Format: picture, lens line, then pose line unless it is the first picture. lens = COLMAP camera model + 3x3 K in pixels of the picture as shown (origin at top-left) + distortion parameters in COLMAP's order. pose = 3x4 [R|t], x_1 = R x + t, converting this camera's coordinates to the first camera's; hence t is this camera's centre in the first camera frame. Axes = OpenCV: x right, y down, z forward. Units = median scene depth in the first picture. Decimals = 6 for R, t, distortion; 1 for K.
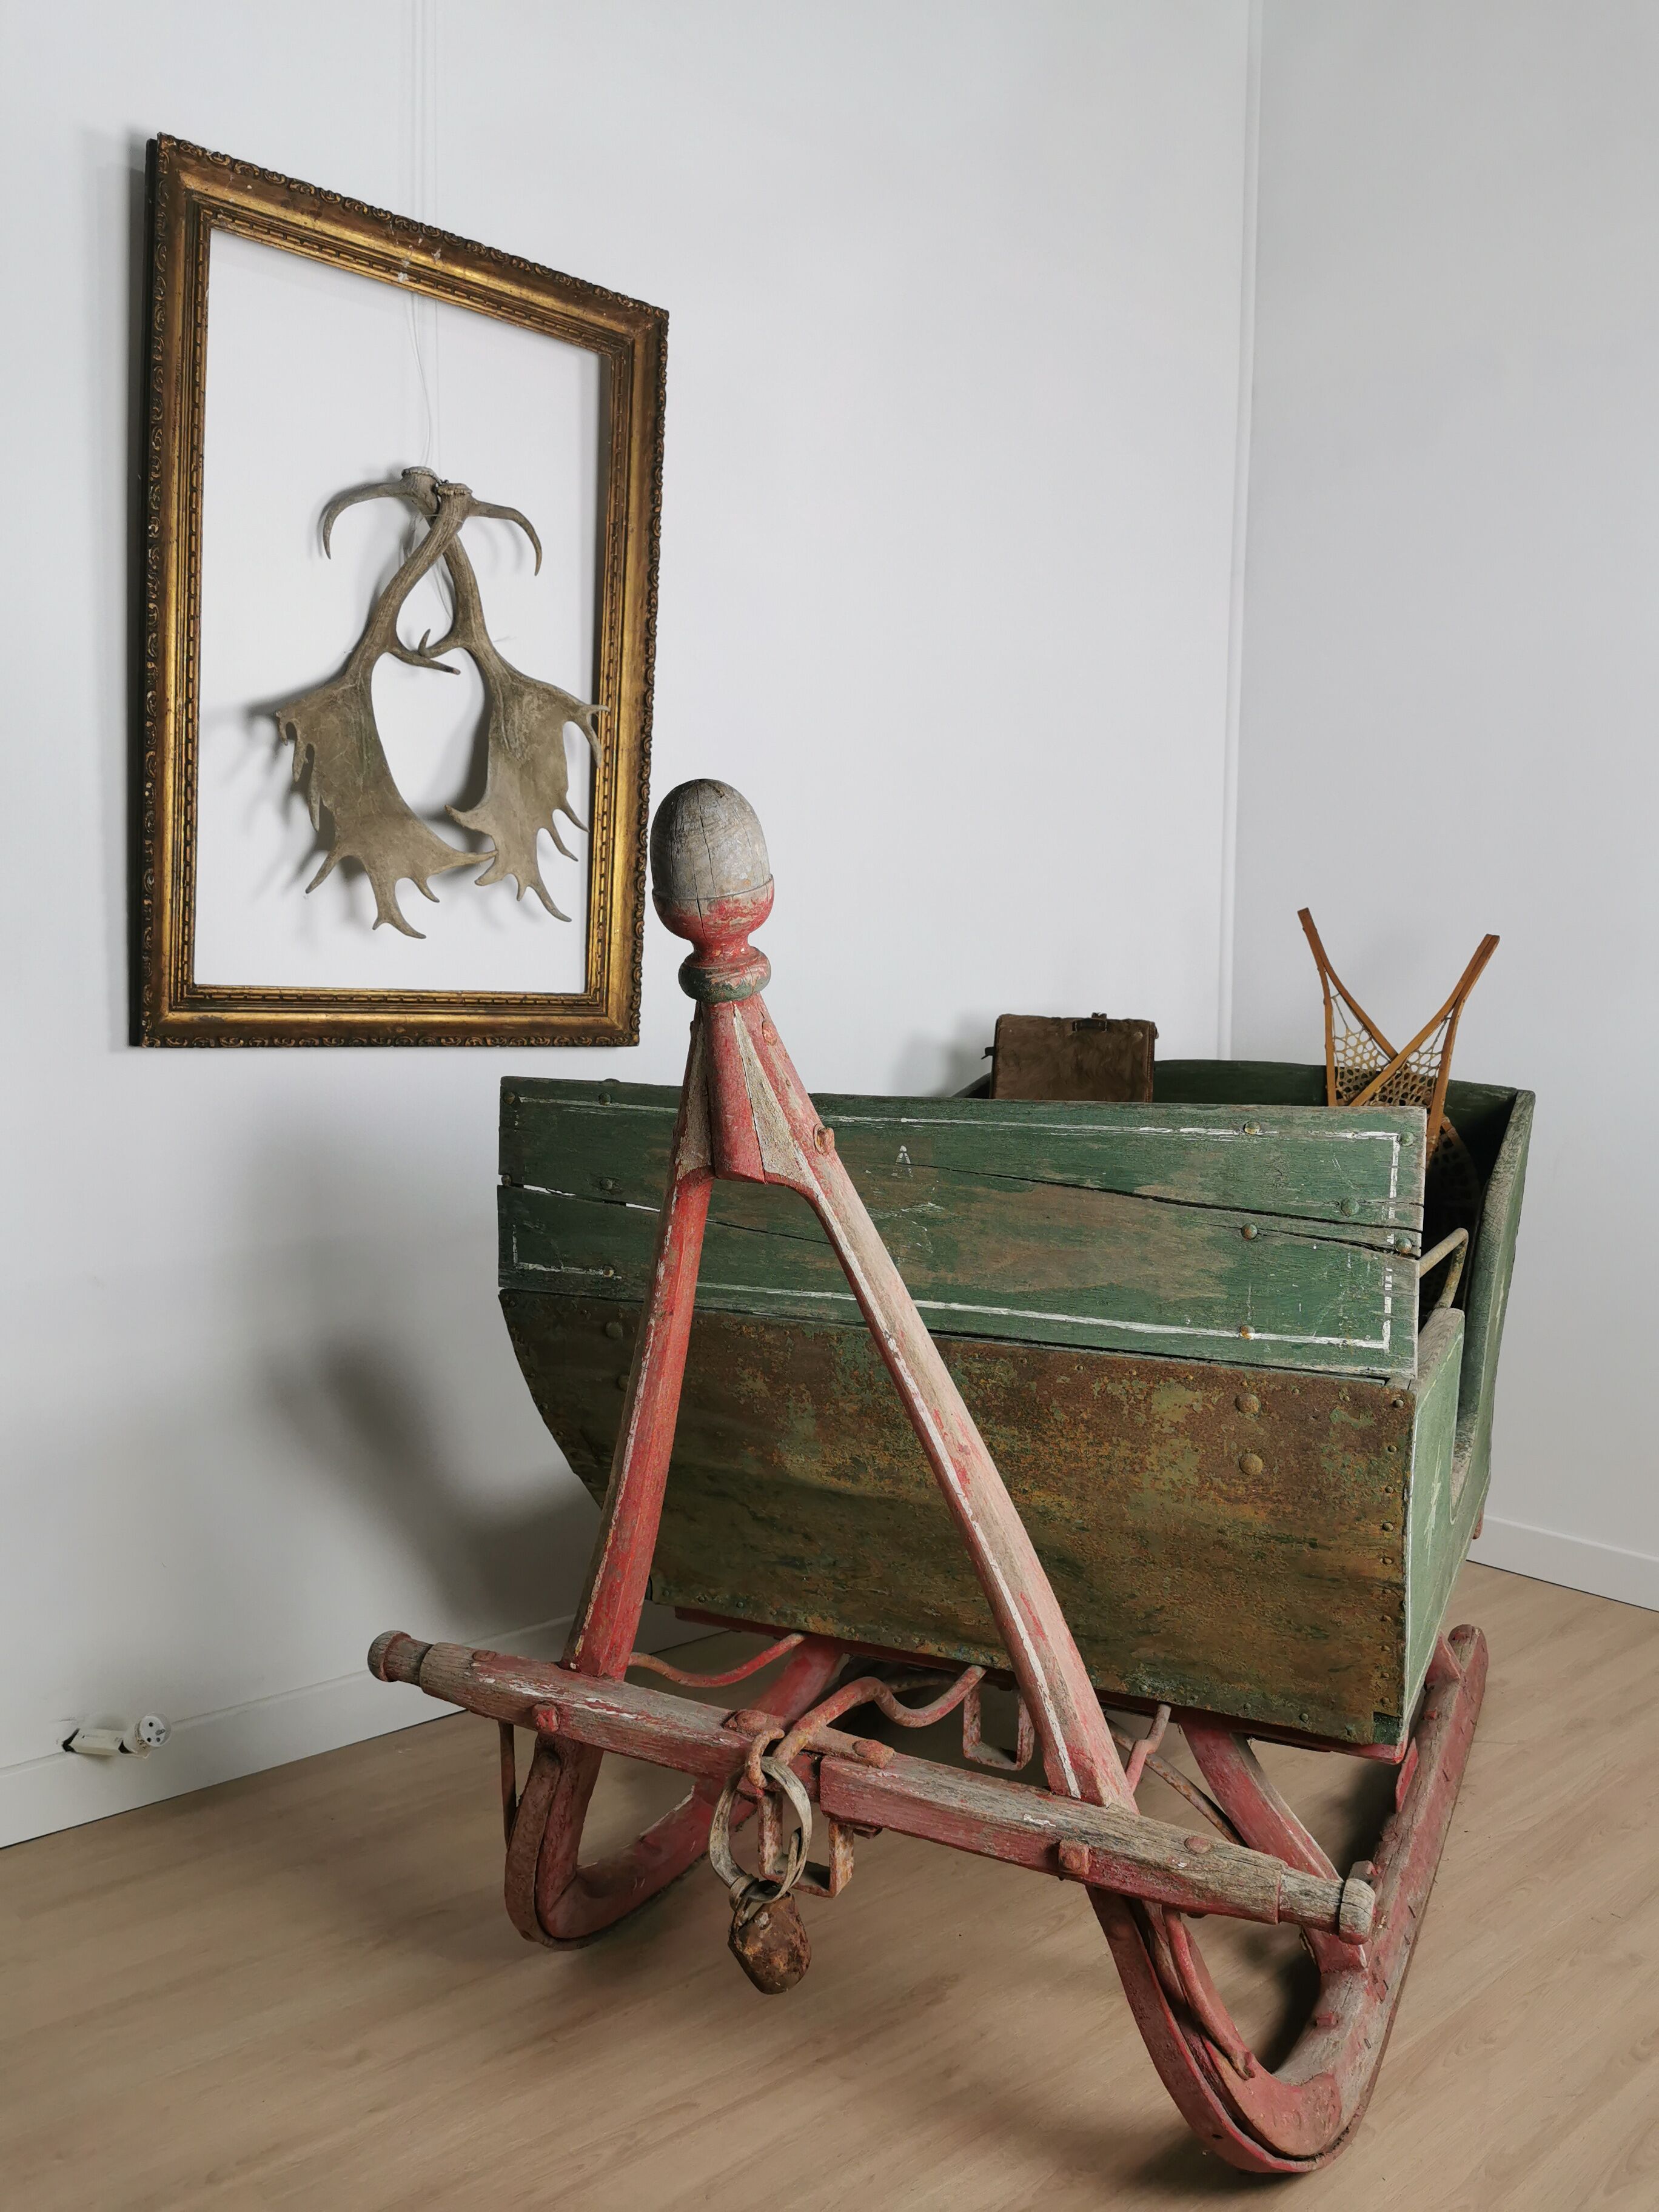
lens RADIAL K [[1718.8, 0, 828.8], [0, 1718.8, 1091.3], [0, 0, 1]] dist [0.055772, -0.086797]
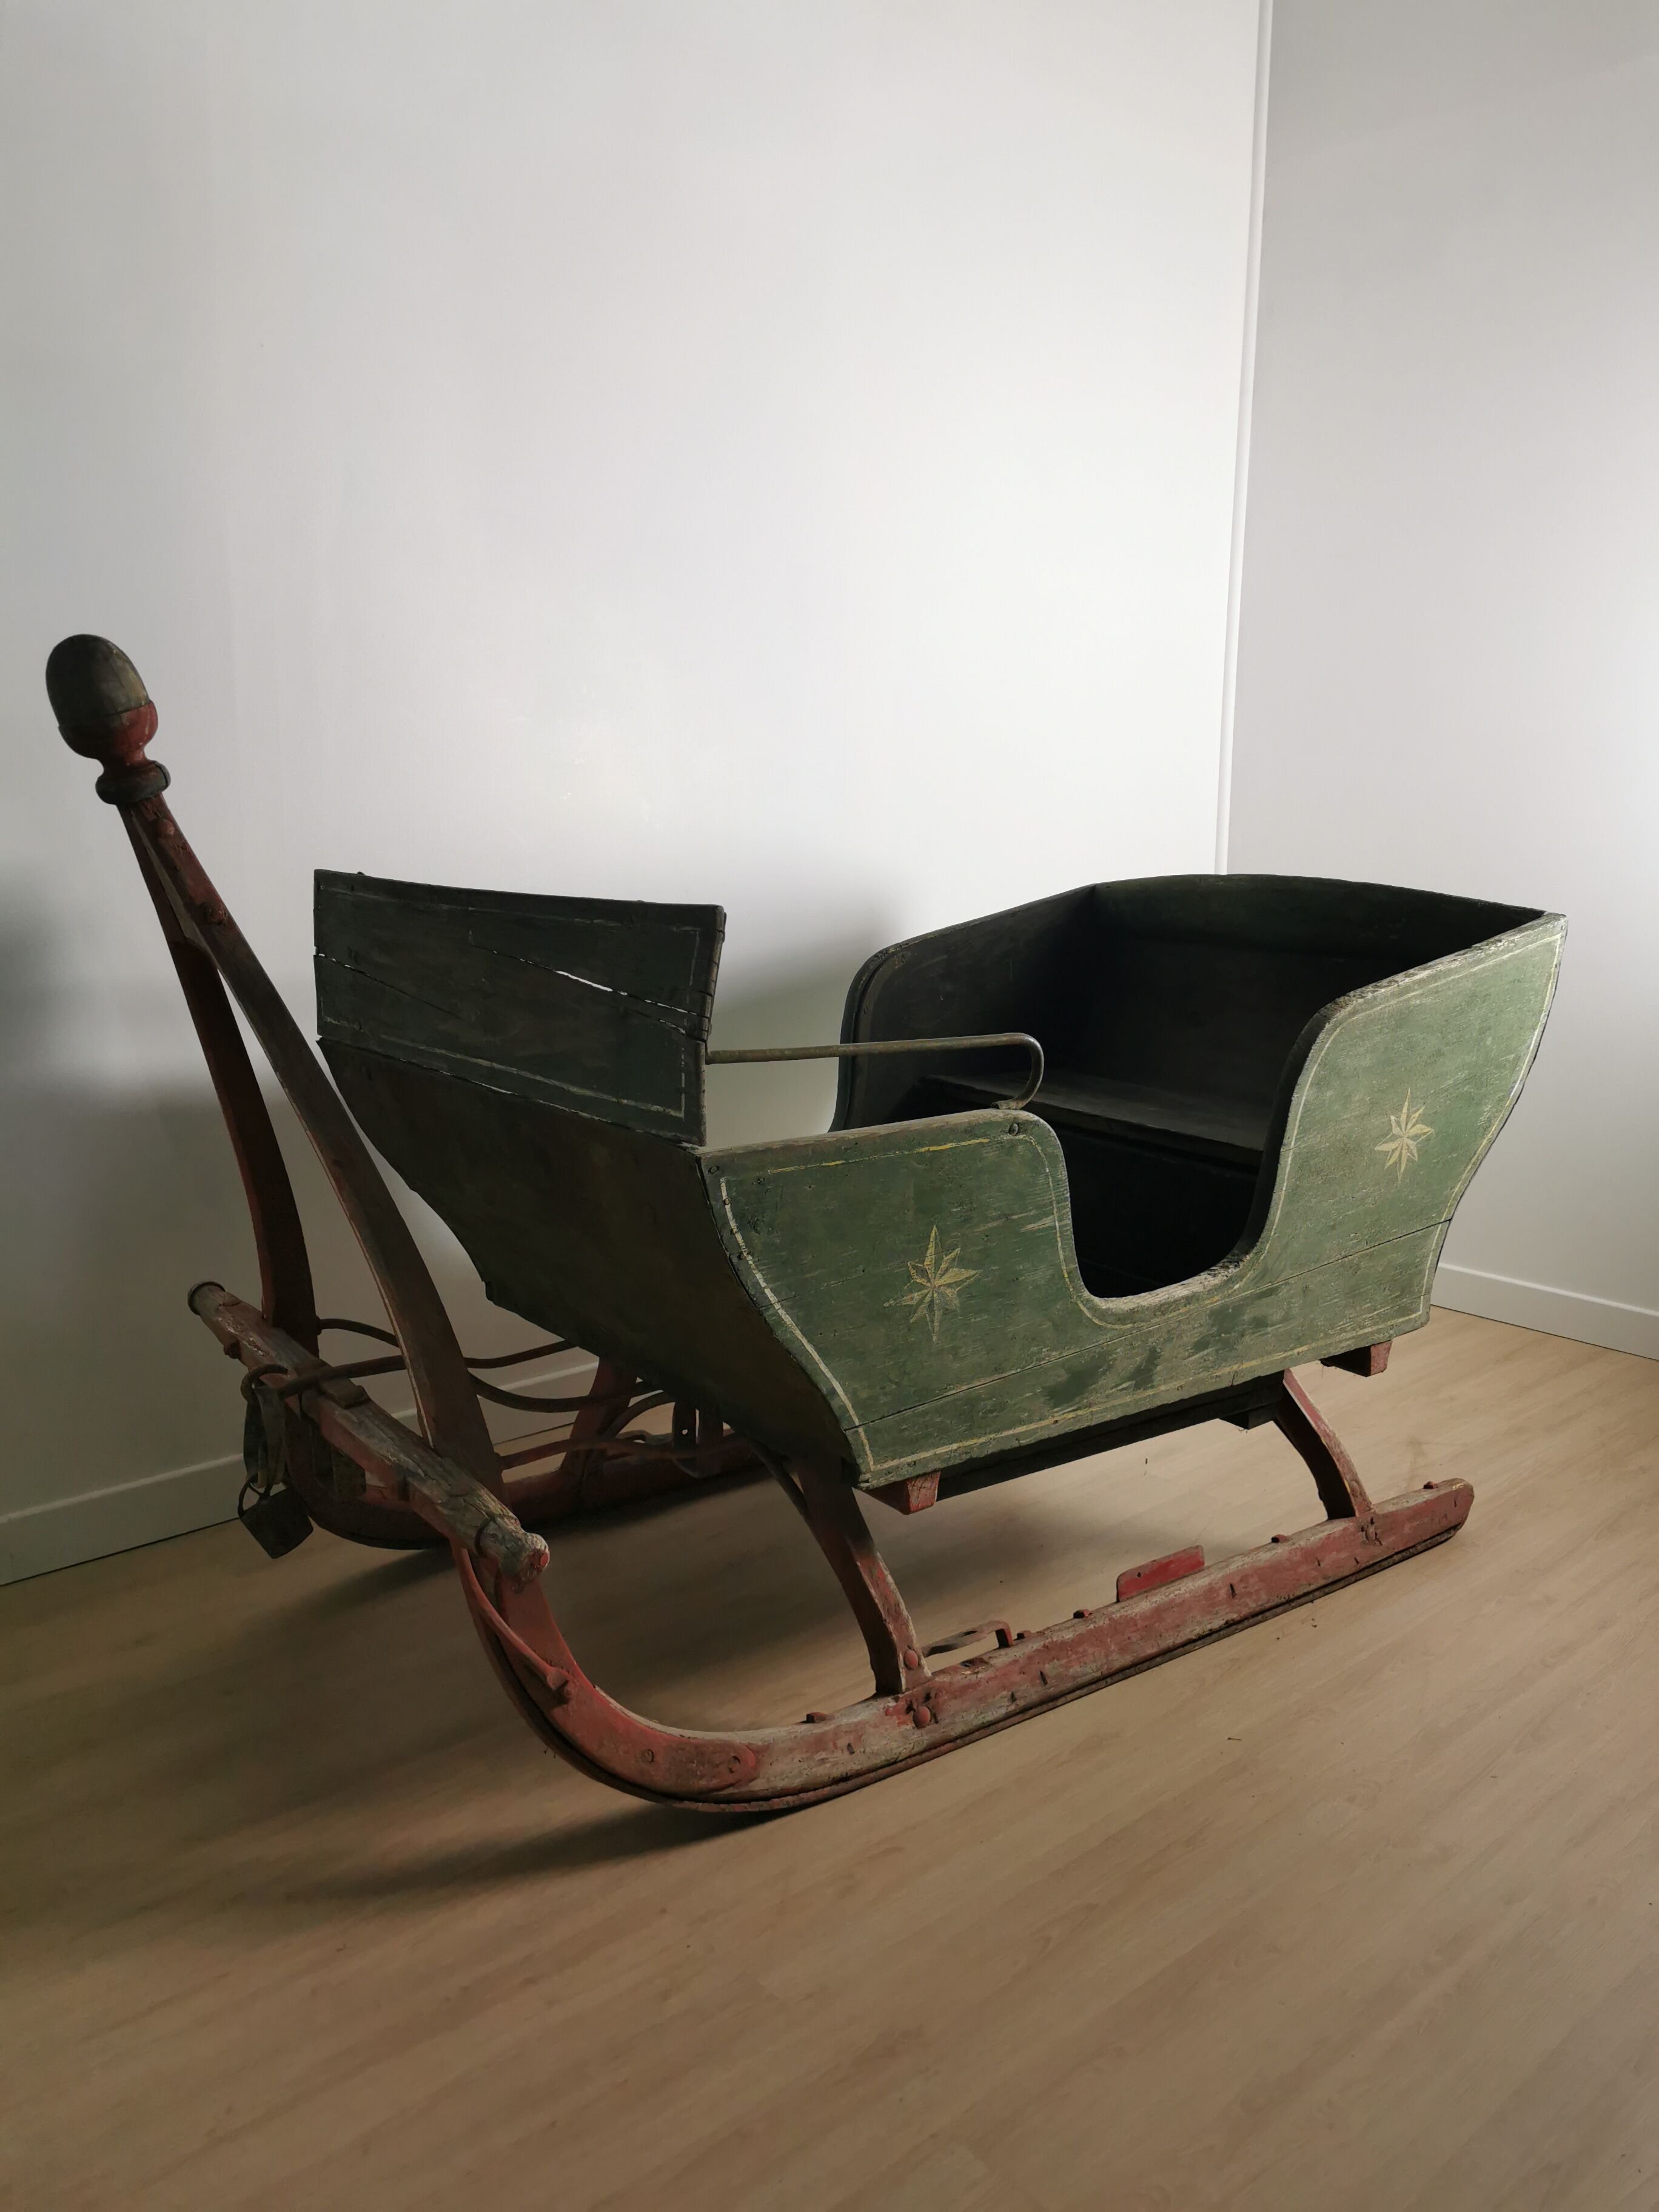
lens RADIAL K [[1718.8, 0, 829.7], [0, 1718.8, 1087.3], [0, 0, 1]] dist [0.055772, -0.086797]
pose [[0.892353, 0.074967, -0.445069, 0.790614], [-0.028700, 0.993538, 0.109807, 0.001939], [0.450426, -0.085213, 0.888738, 0.036969]]
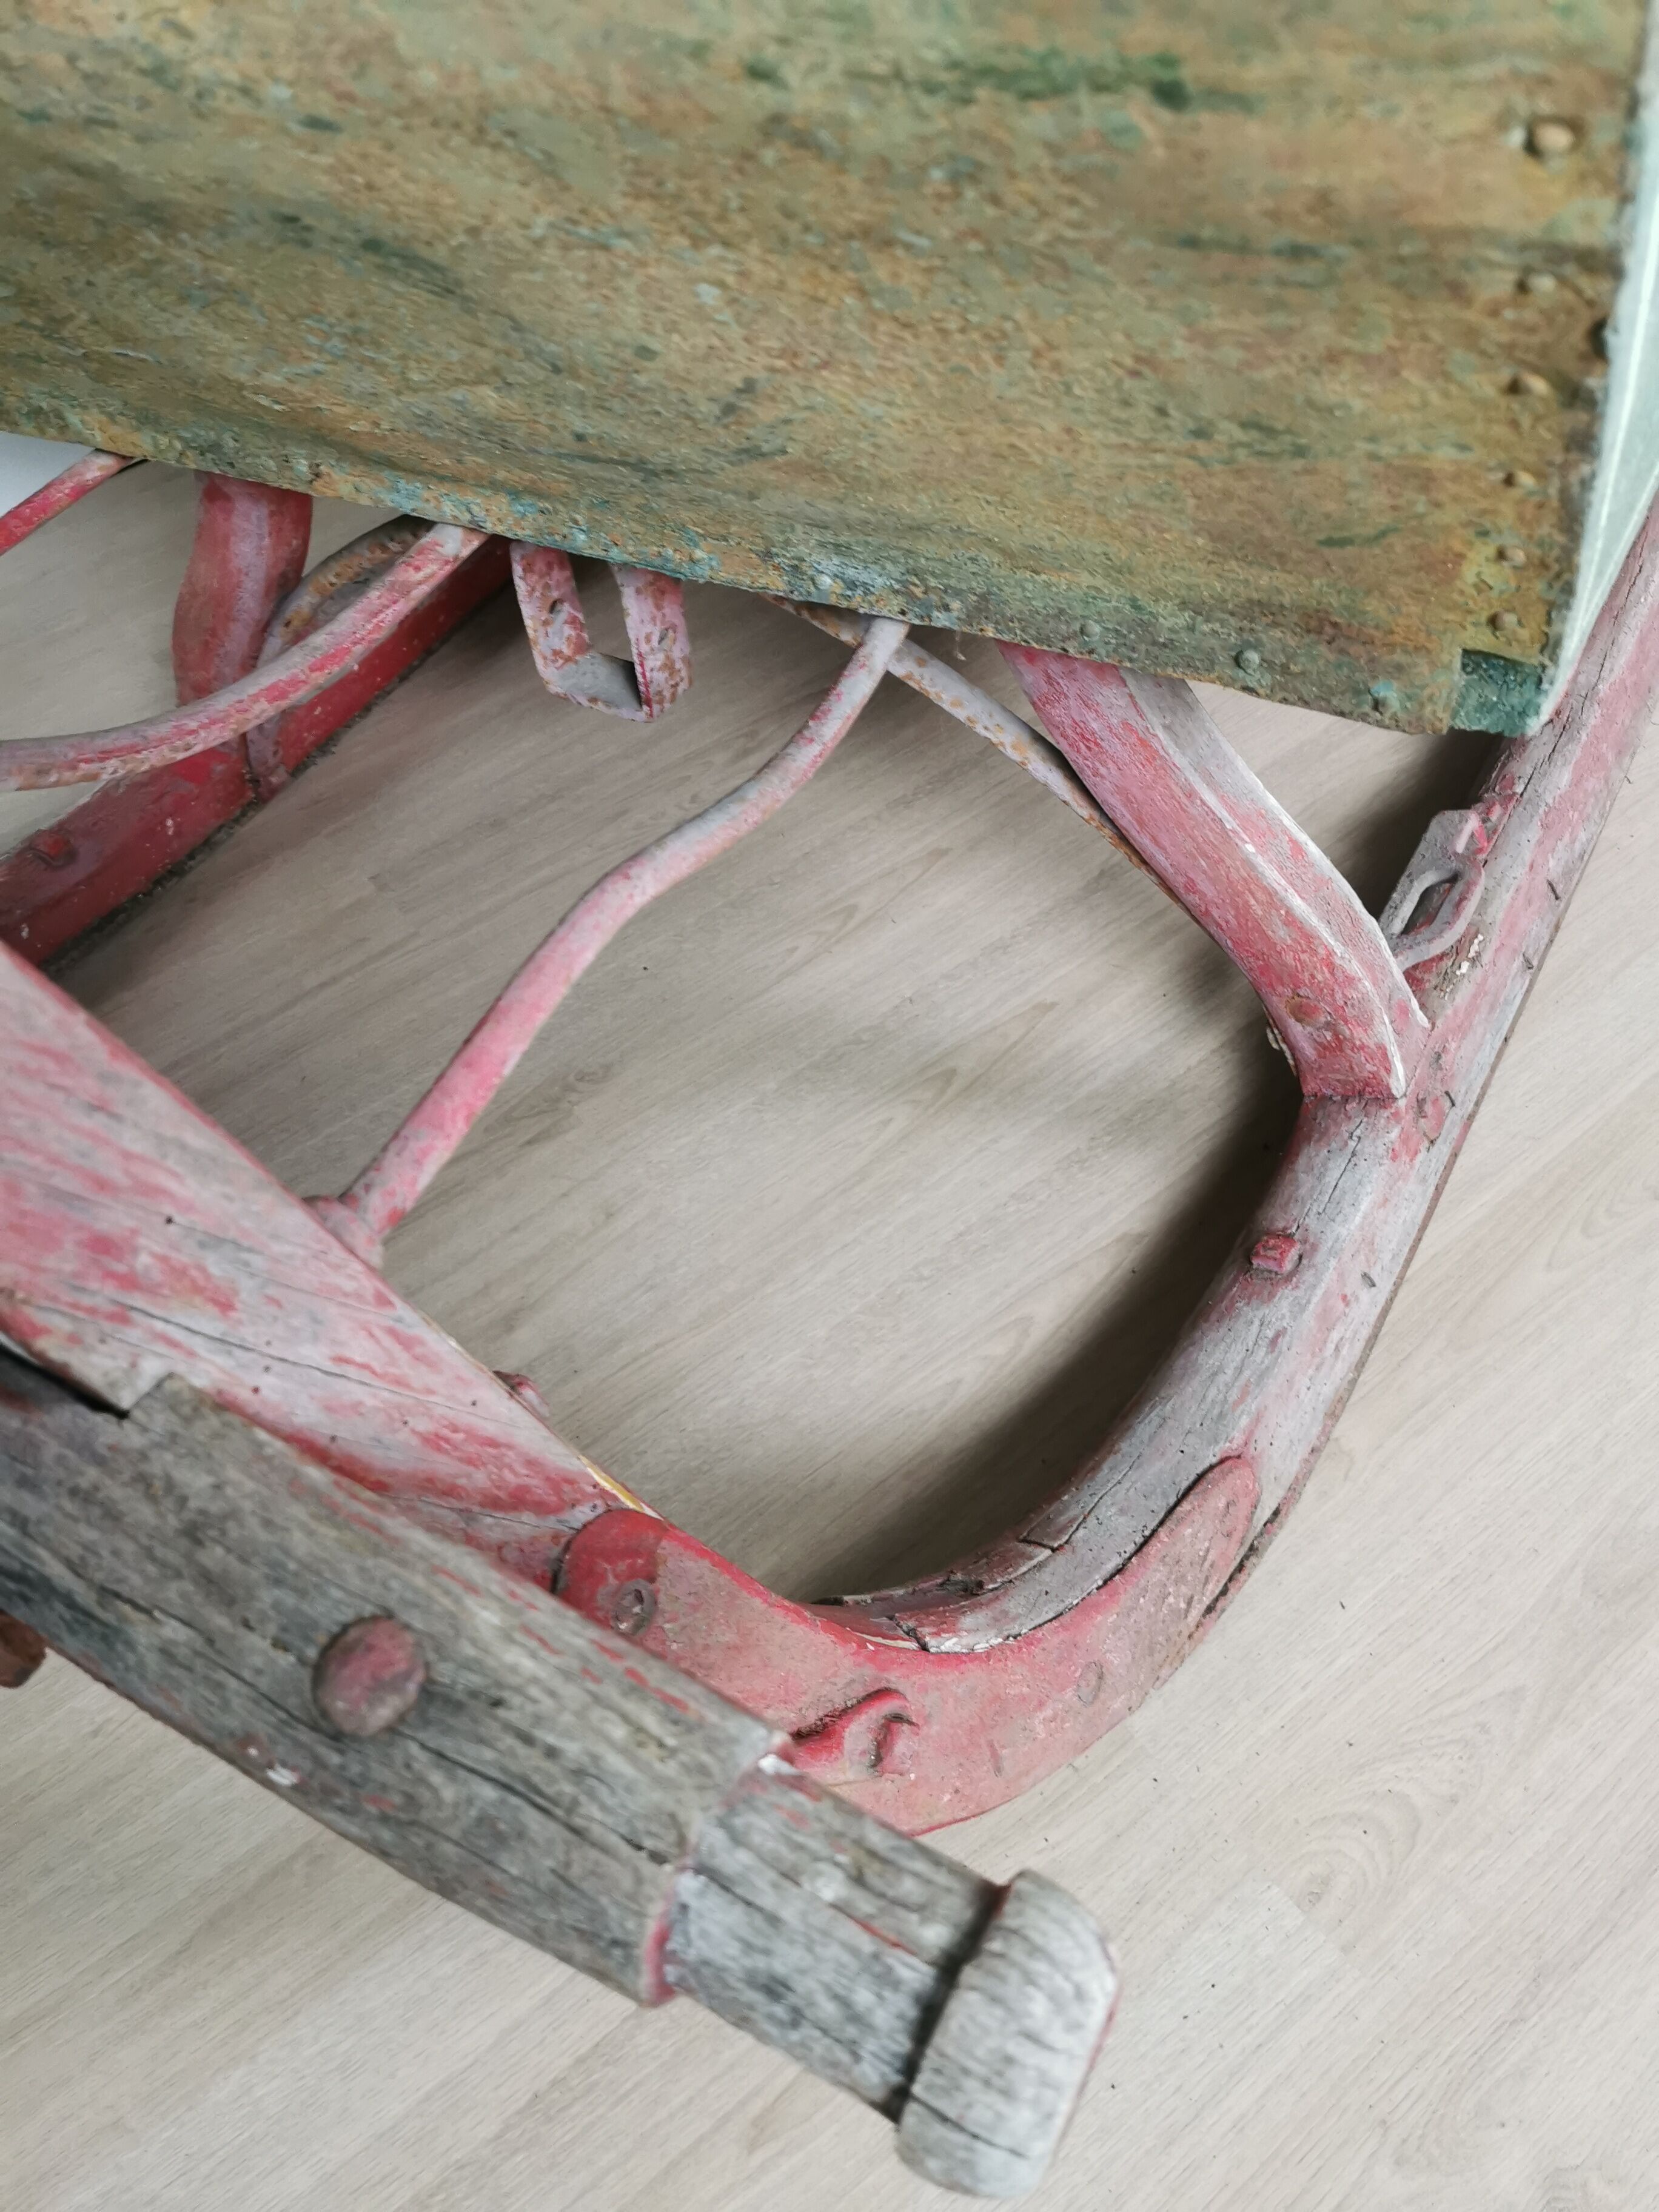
lens RADIAL K [[1718.8, 0, 829.3], [0, 1718.8, 1074.0], [0, 0, 1]] dist [0.055772, -0.086797]
pose [[0.988275, -0.038298, -0.147800, 0.248346], [0.130154, 0.717409, 0.684386, 0.189316], [0.079822, -0.695599, 0.713982, 0.727978]]
